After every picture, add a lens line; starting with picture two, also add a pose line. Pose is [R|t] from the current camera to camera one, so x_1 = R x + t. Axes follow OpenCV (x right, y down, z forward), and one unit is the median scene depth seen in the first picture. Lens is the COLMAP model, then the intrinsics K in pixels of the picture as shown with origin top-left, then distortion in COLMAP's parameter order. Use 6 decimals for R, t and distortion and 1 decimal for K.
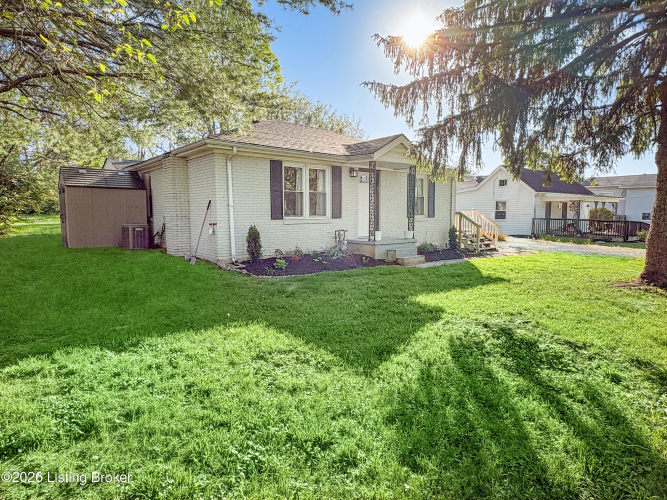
lens RADIAL K [[396.9, 0, 332.8], [0, 396.9, 251.2], [0, 0, 1]] dist [-0.009801, 0.002724]
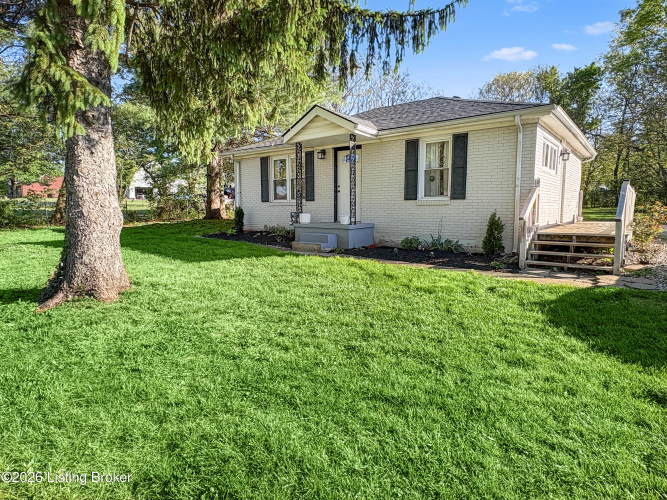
lens RADIAL K [[396.9, 0, 333.3], [0, 396.9, 250.4], [0, 0, 1]] dist [-0.009801, 0.002724]
pose [[0.211030, 0.109335, -0.971346, 1.070010], [-0.083520, 0.992107, 0.093527, -0.057977], [0.973905, 0.061390, 0.218496, 0.847549]]
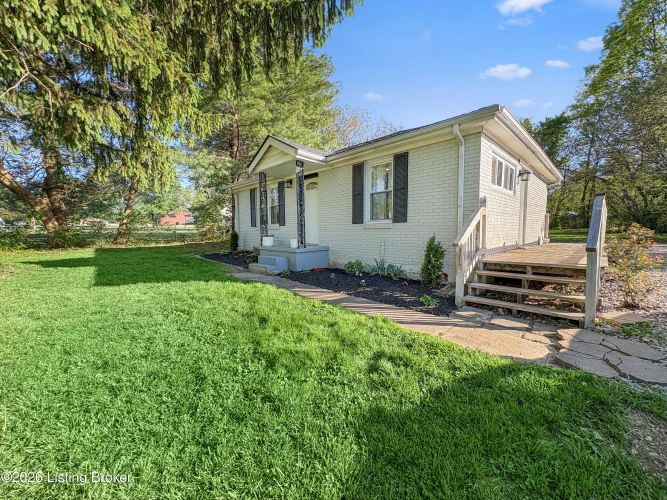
lens RADIAL K [[268.4, 0, 336.0], [0, 268.4, 250.5], [0, 0, 1]] dist [0.000284, -0.000617]
pose [[0.087634, 0.079748, -0.992955, 0.832709], [-0.078545, 0.994240, 0.072919, -0.081539], [0.993051, 0.071602, 0.093393, 1.101787]]
